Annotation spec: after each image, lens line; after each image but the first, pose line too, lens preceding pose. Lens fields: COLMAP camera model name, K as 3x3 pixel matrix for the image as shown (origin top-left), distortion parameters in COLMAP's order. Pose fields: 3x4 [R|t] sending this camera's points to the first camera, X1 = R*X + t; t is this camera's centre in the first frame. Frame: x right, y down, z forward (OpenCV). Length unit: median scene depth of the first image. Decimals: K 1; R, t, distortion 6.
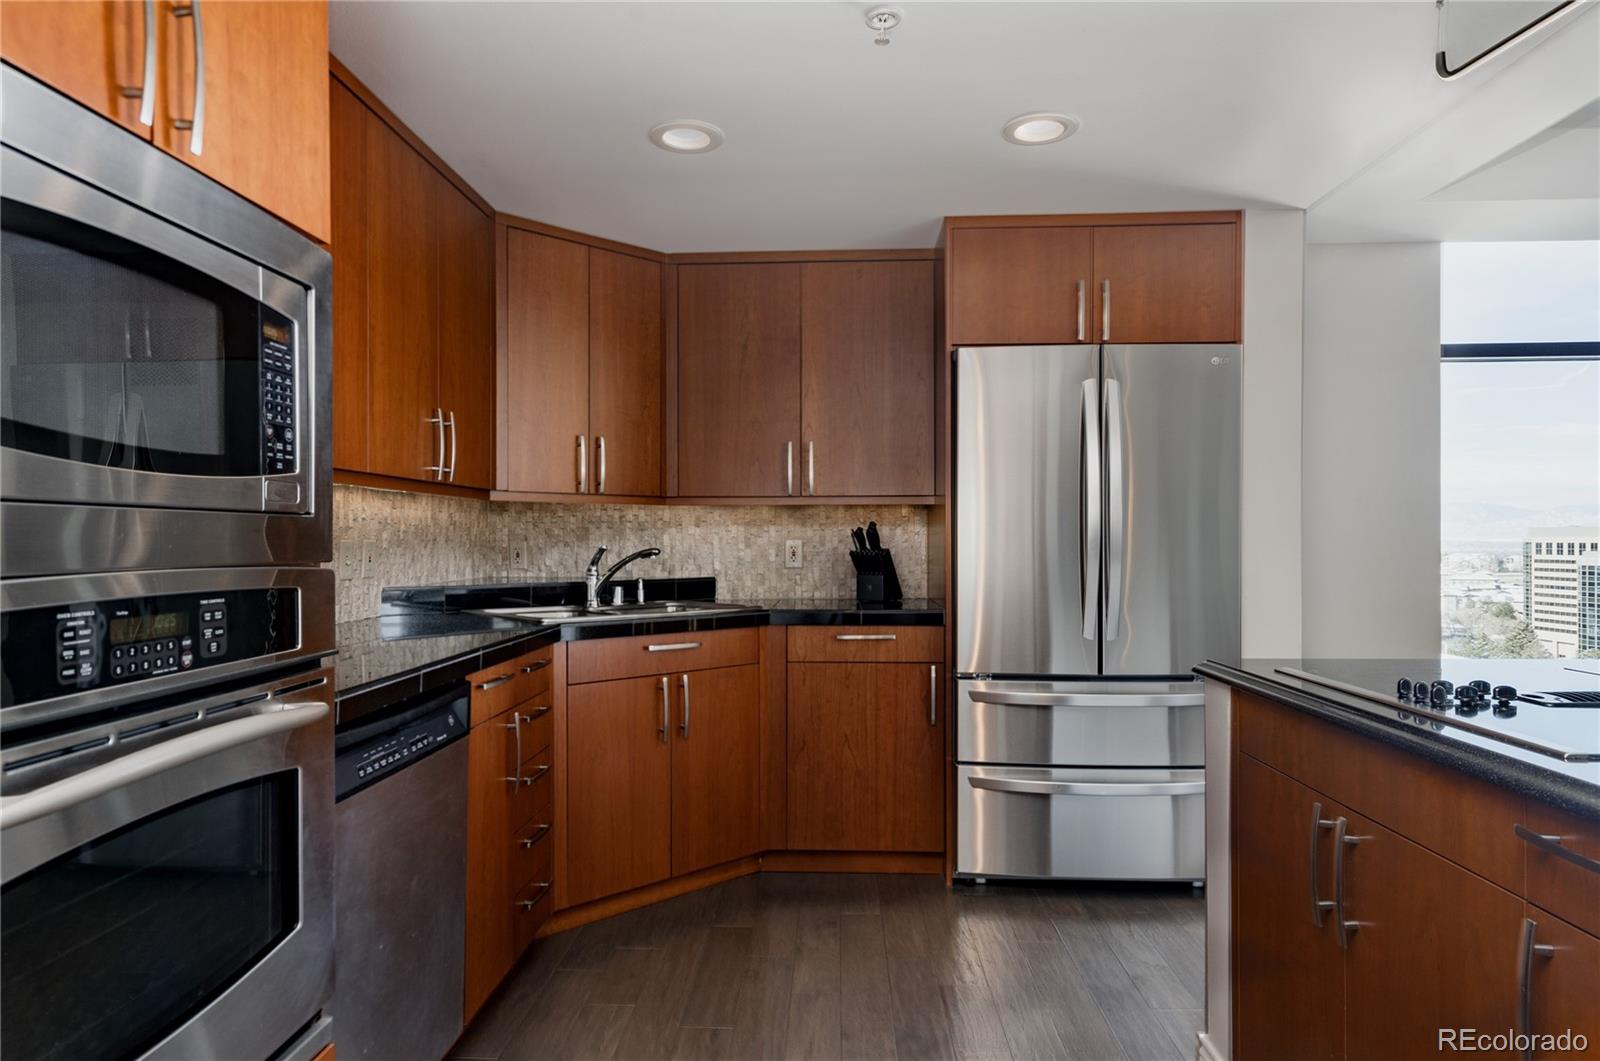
lens RADIAL K [[975.6, 0, 800.0], [0, 975.6, 530.5], [0, 0, 1]] dist [0.004294, 0.001151]
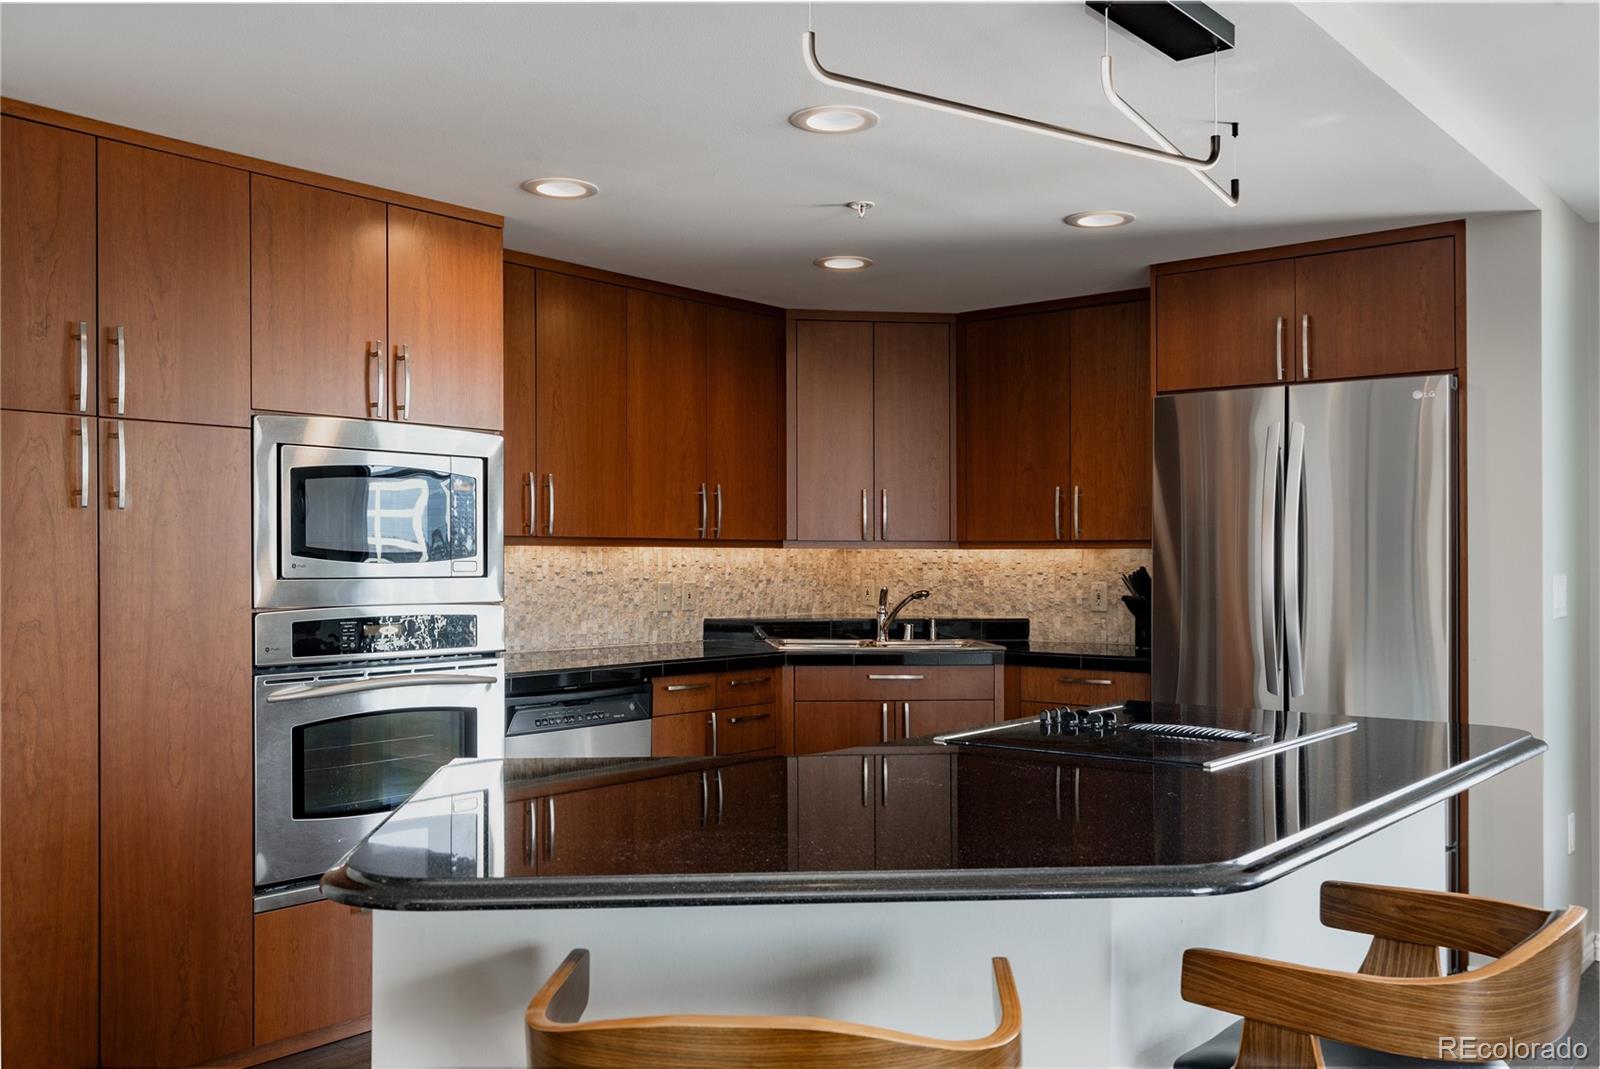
lens RADIAL K [[1365.0, 0, 779.3], [0, 1365.0, 535.1], [0, 0, 1]] dist [-0.001474, -0.000864]
pose [[0.801344, -0.006822, -0.598165, 0.717181], [0.001516, 0.999955, -0.009374, -0.033477], [0.598202, 0.006605, 0.801318, -0.367141]]
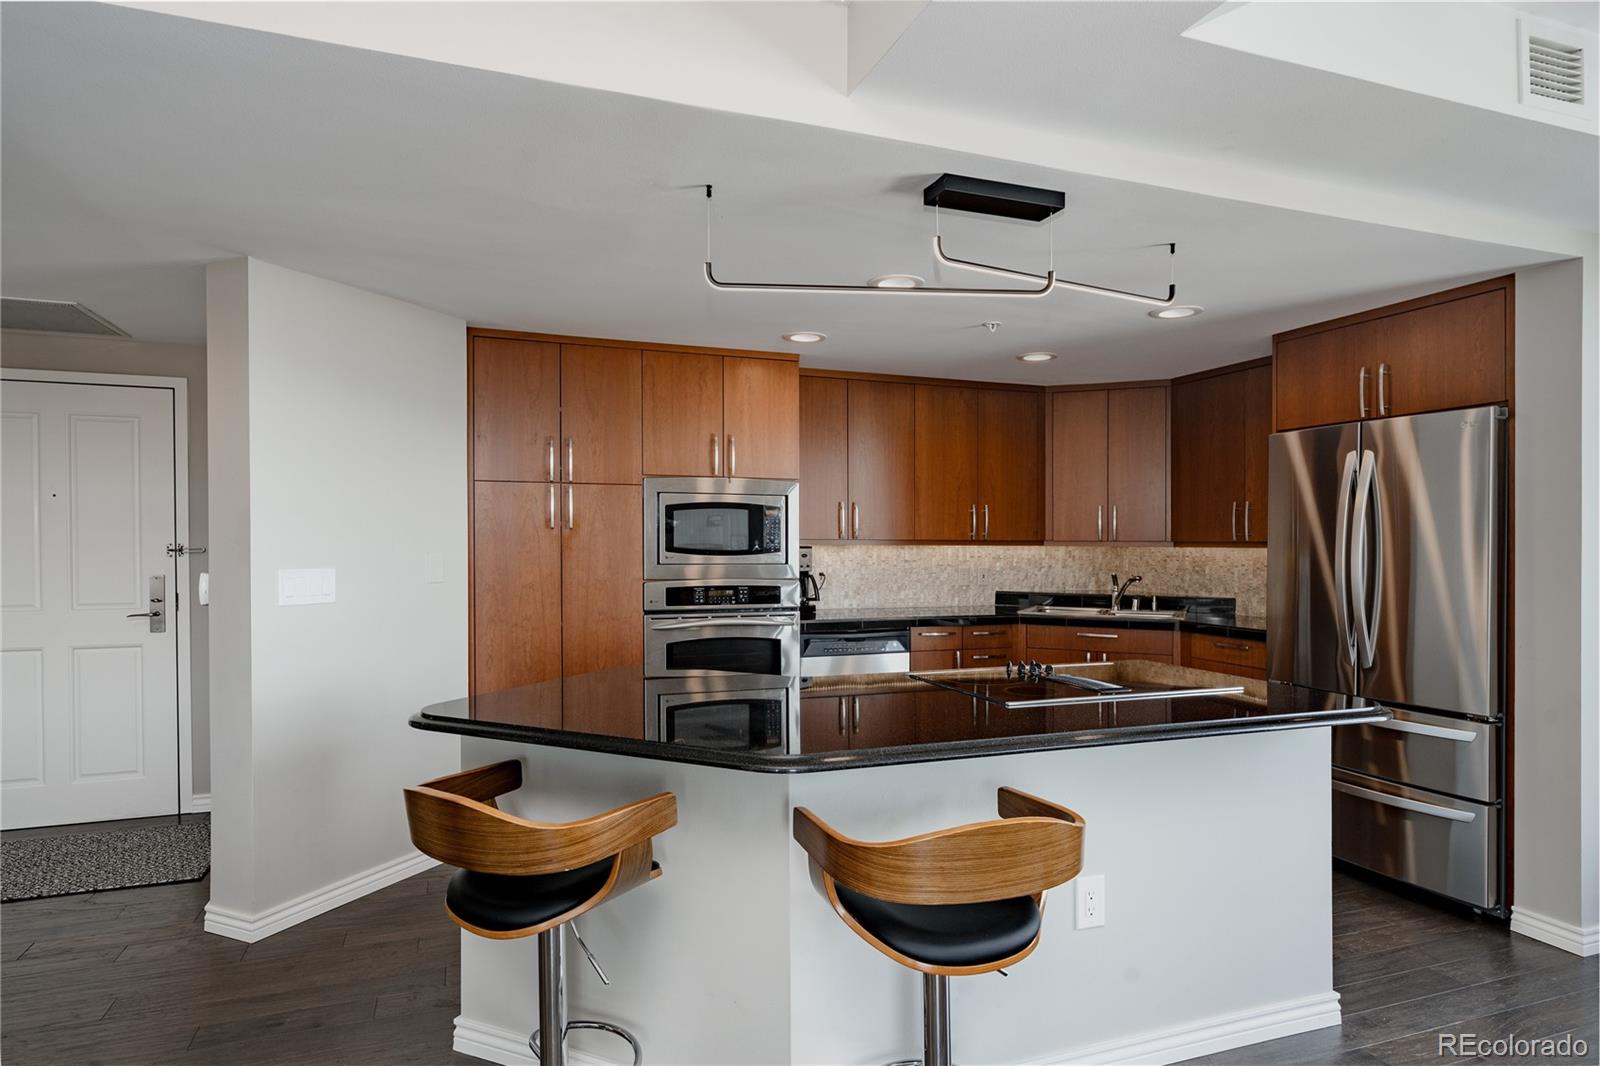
lens RADIAL K [[879.9, 0, 806.9], [0, 879.9, 539.8], [0, 0, 1]] dist [0.002609, 0.001178]
pose [[0.413004, 0.000373, -0.910729, 1.035502], [0.001141, 0.999999, 0.000927, -0.046810], [0.910728, -0.001422, 0.413003, -0.079537]]
